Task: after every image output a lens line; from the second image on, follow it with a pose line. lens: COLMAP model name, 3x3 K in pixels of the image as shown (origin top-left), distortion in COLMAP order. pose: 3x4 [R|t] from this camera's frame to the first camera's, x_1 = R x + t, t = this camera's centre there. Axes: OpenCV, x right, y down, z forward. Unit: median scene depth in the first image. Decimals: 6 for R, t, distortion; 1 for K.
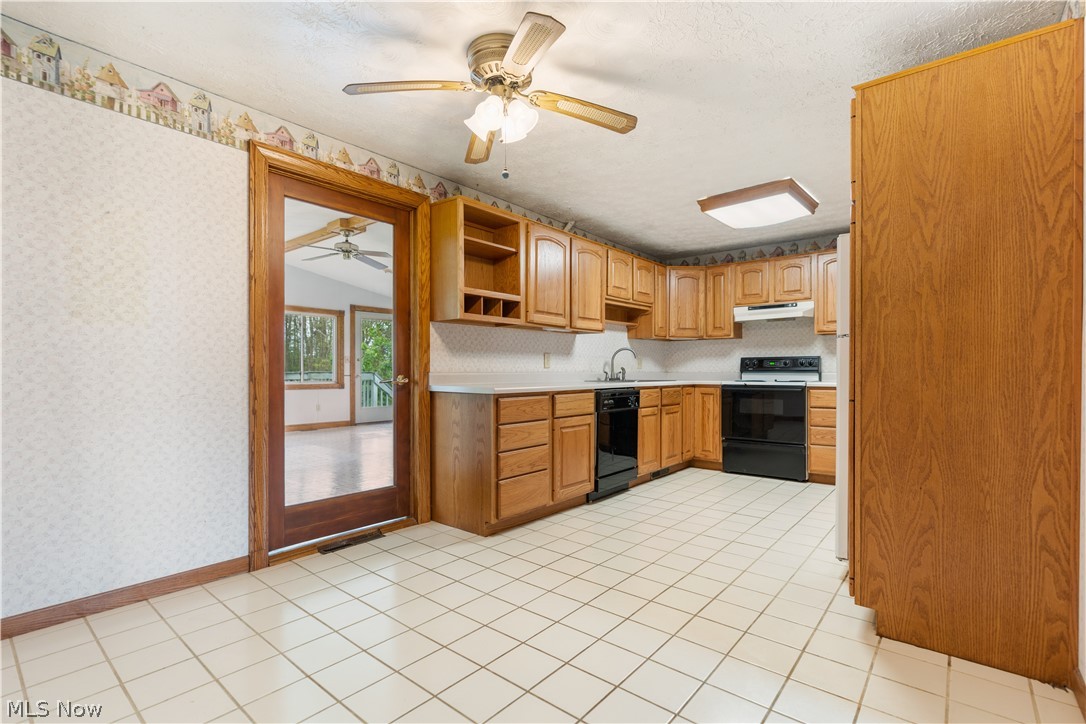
lens RADIAL K [[498.8, 0, 542.7], [0, 498.8, 374.2], [0, 0, 1]] dist [-0.002752, 0.001860]
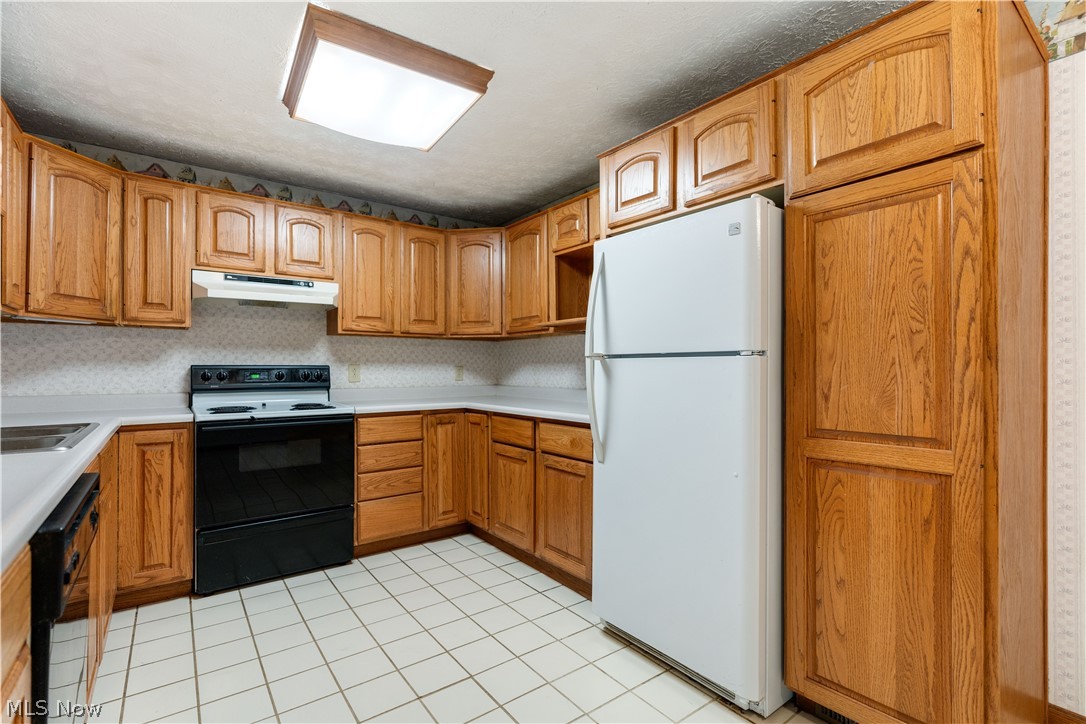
lens RADIAL K [[498.8, 0, 538.3], [0, 498.8, 368.9], [0, 0, 1]] dist [-0.002752, 0.001860]
pose [[0.230905, 0.001339, 0.972975, -0.063700], [0.007253, 0.999969, -0.003097, -0.041397], [-0.972949, 0.007773, 0.230888, 0.839908]]
